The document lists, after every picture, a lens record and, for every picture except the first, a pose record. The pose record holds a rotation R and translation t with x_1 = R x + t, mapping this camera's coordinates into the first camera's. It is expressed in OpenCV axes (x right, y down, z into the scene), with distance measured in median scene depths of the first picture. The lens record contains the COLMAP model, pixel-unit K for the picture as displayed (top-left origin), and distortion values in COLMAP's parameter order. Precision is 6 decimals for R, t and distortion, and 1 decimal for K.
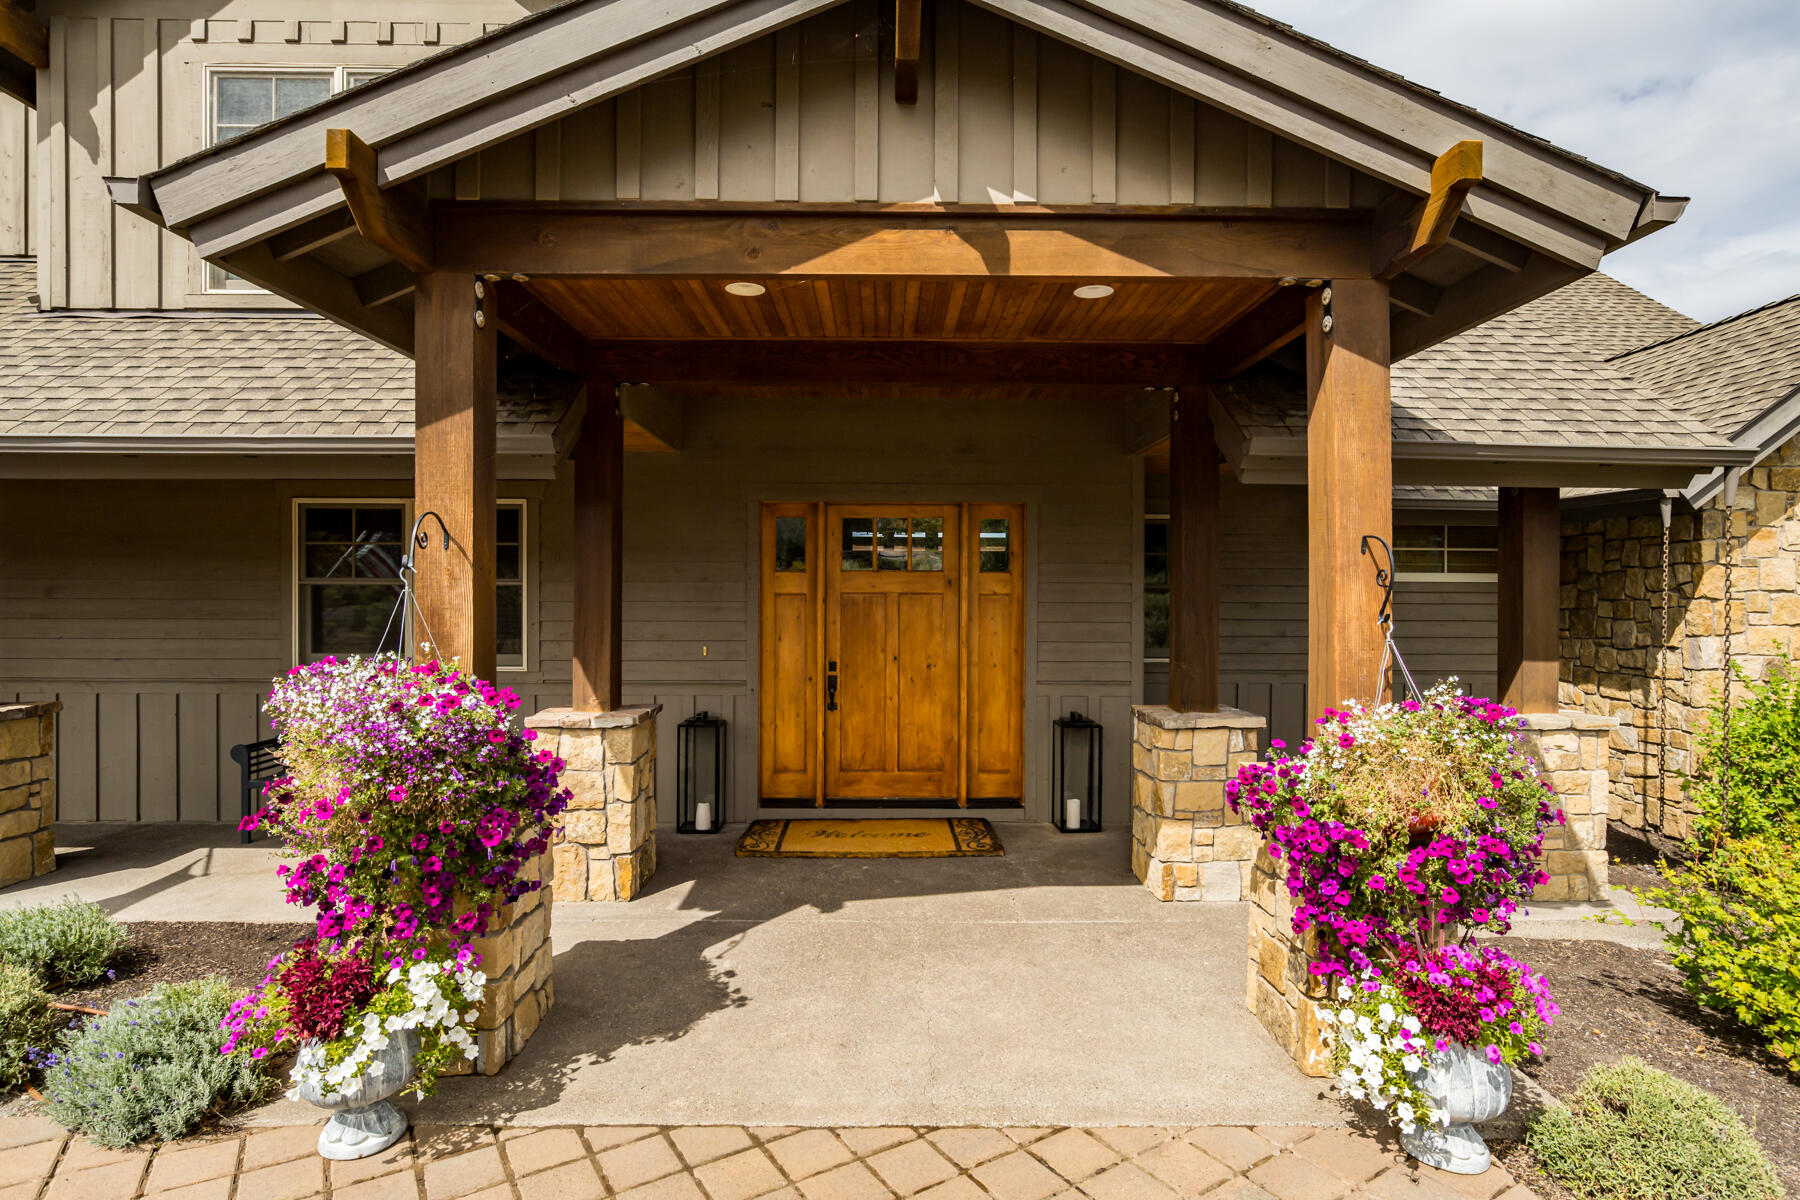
lens RADIAL K [[898.7, 0, 892.9], [0, 898.7, 584.7], [0, 0, 1]] dist [0.003636, -0.000054]
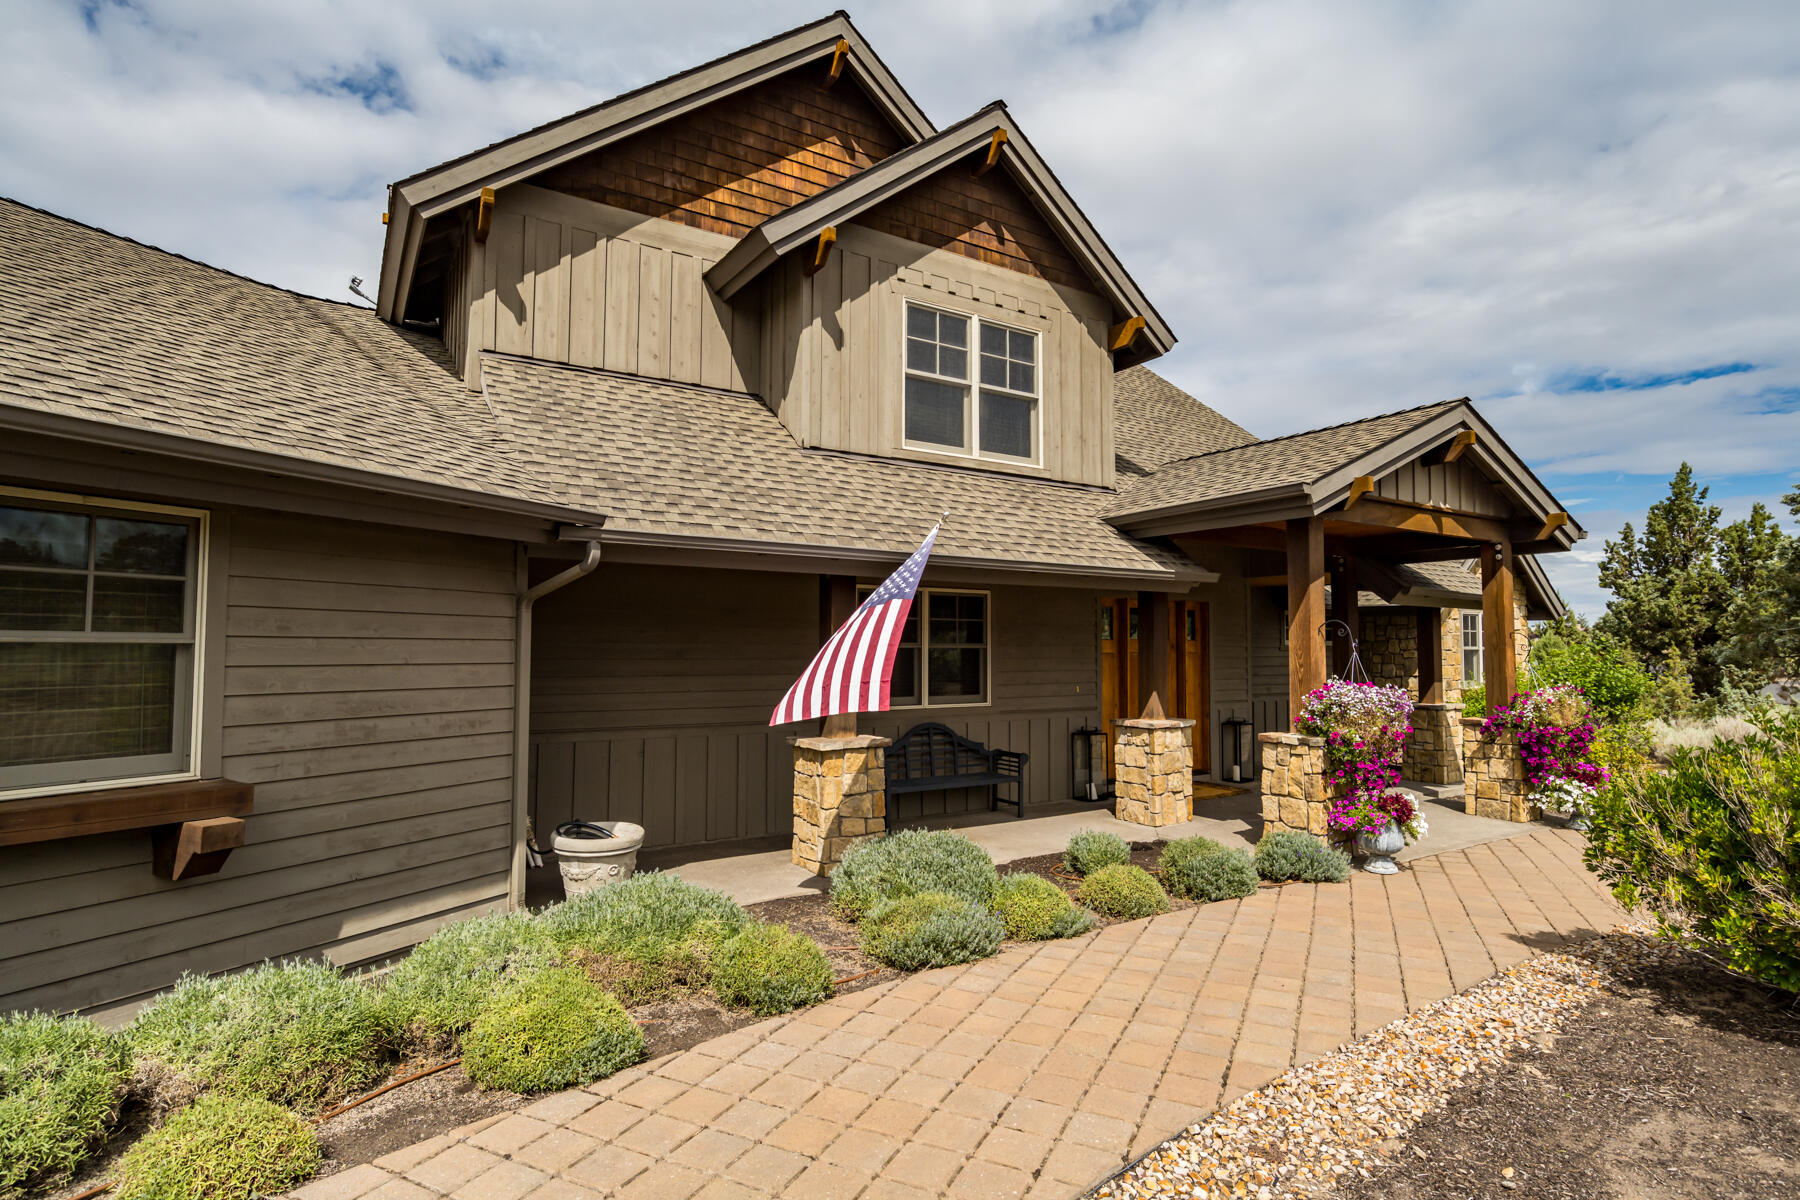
lens RADIAL K [[941.5, 0, 910.9], [0, 941.5, 589.1], [0, 0, 1]] dist [-0.010102, 0.007236]
pose [[0.844931, 0.033249, 0.533841, -1.429993], [-0.004957, 0.998510, -0.054343, -0.011966], [-0.534852, 0.043269, 0.843837, -0.264136]]
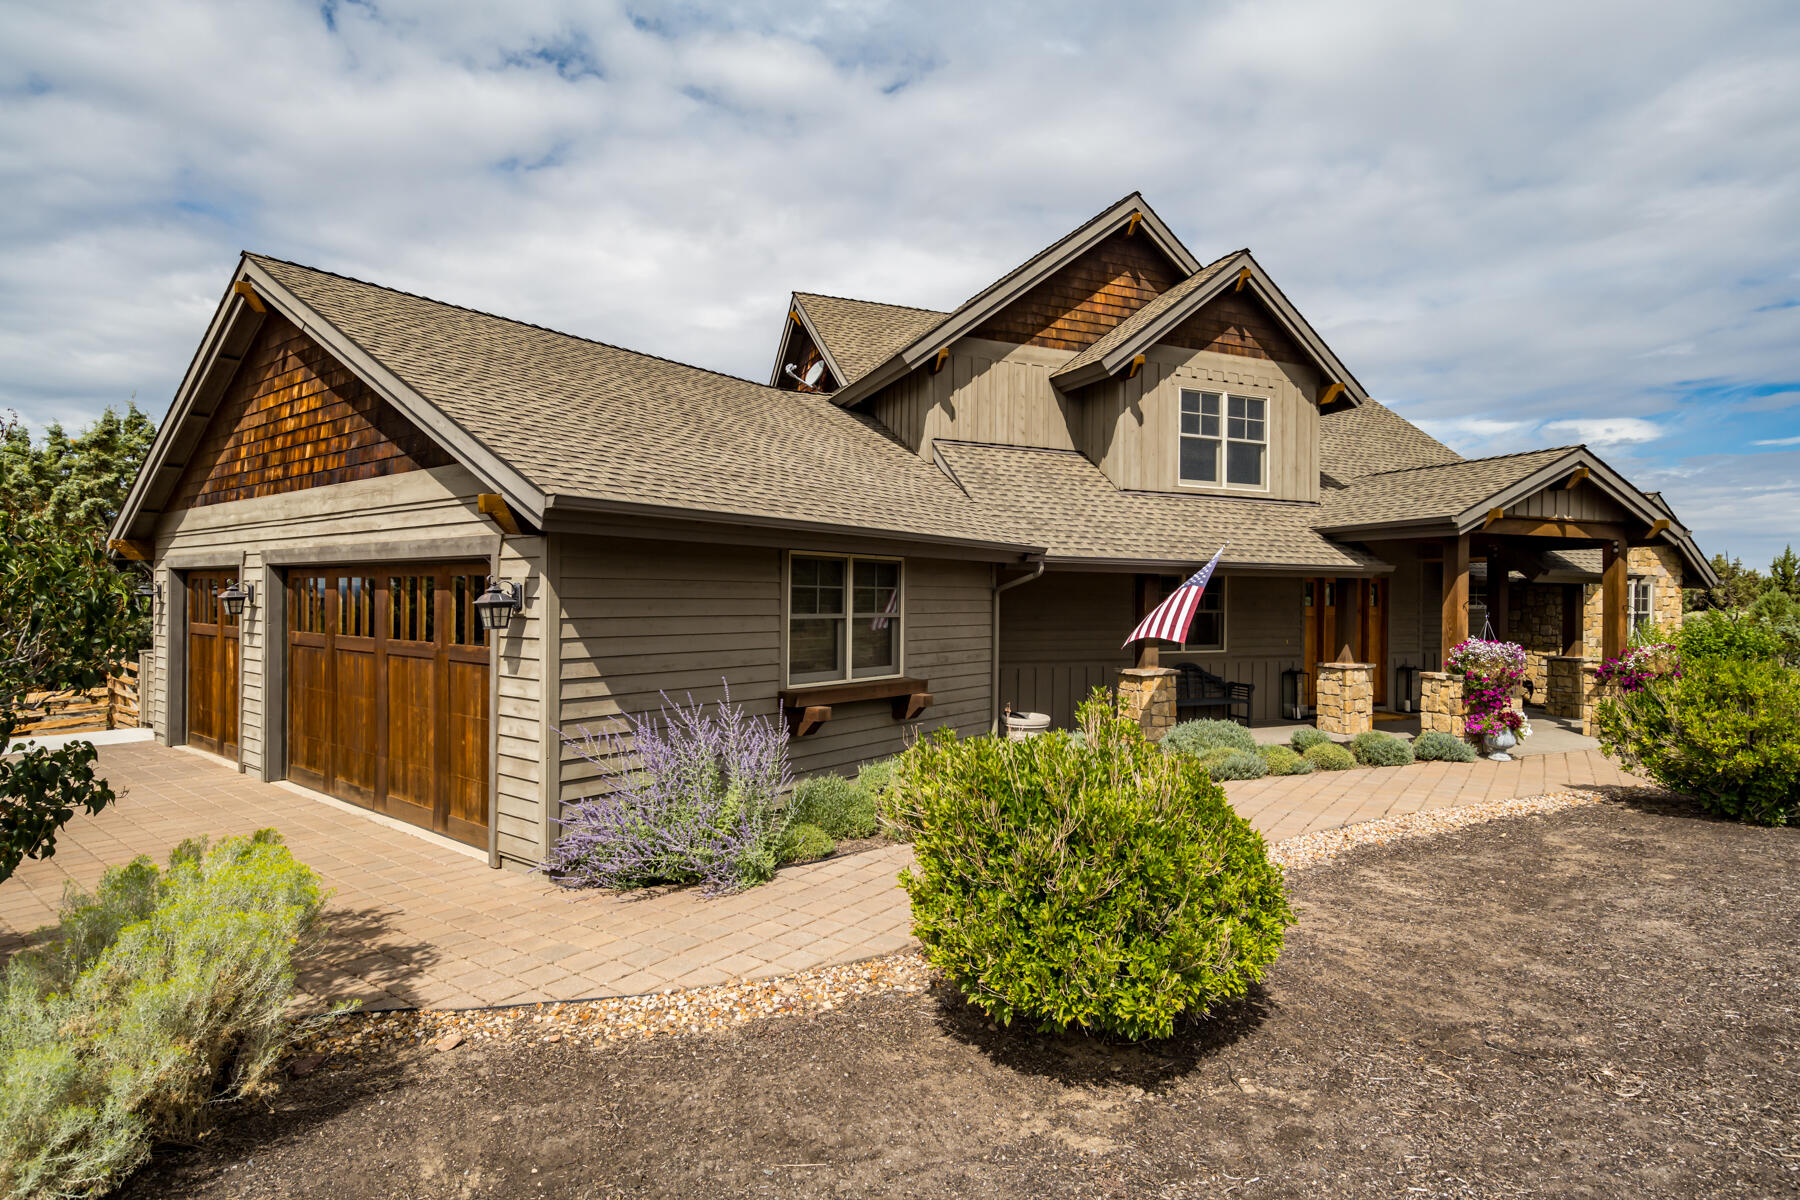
lens RADIAL K [[941.5, 0, 912.1], [0, 941.5, 593.3], [0, 0, 1]] dist [-0.010102, 0.007236]
pose [[0.927997, 0.005158, 0.372553, -2.079824], [-0.009524, 0.999906, 0.009881, -0.064579], [-0.372467, -0.012718, 0.927958, -0.878036]]
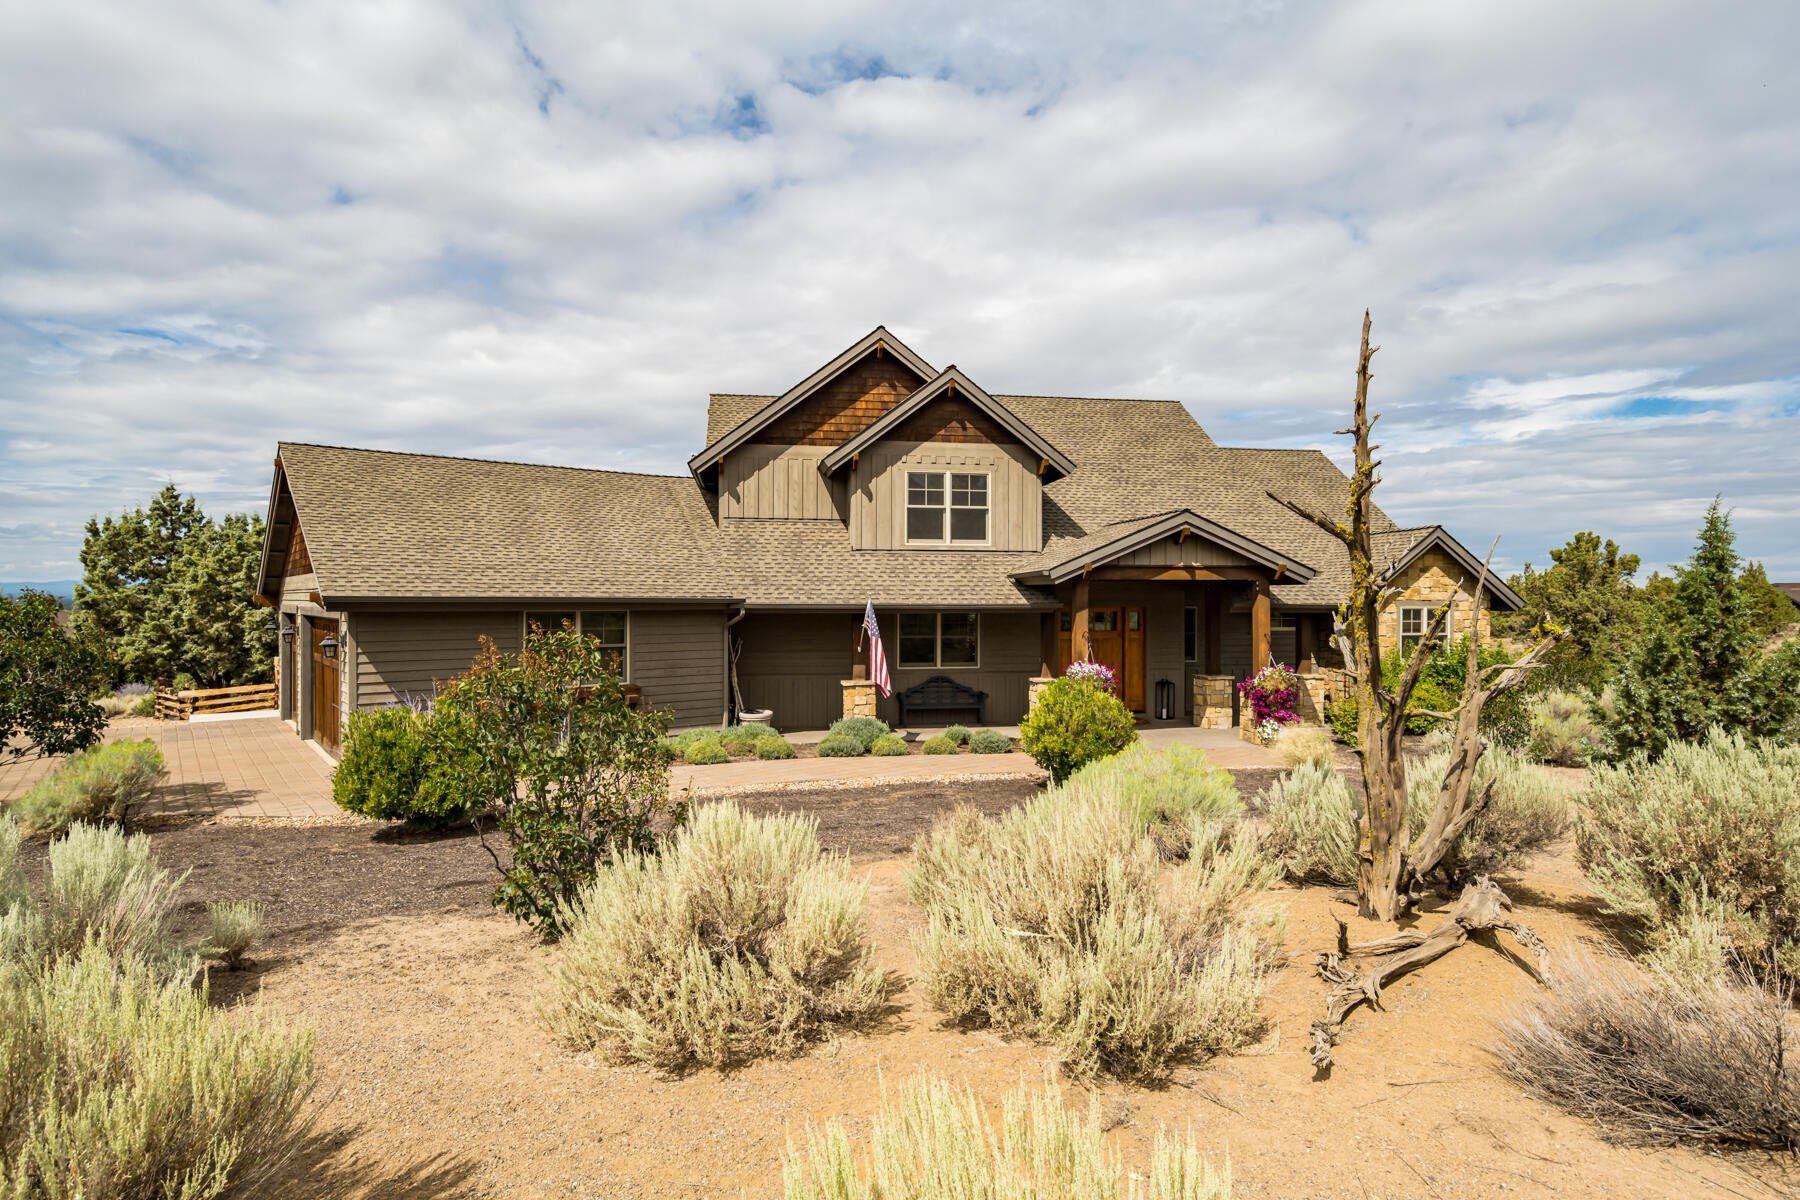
lens RADIAL K [[941.5, 0, 884.6], [0, 941.5, 593.2], [0, 0, 1]] dist [-0.010102, 0.007236]
pose [[0.989974, -0.002900, 0.141223, -1.176936], [0.002437, 0.999991, 0.003455, -0.156997], [-0.141232, -0.003076, 0.989972, -1.971911]]
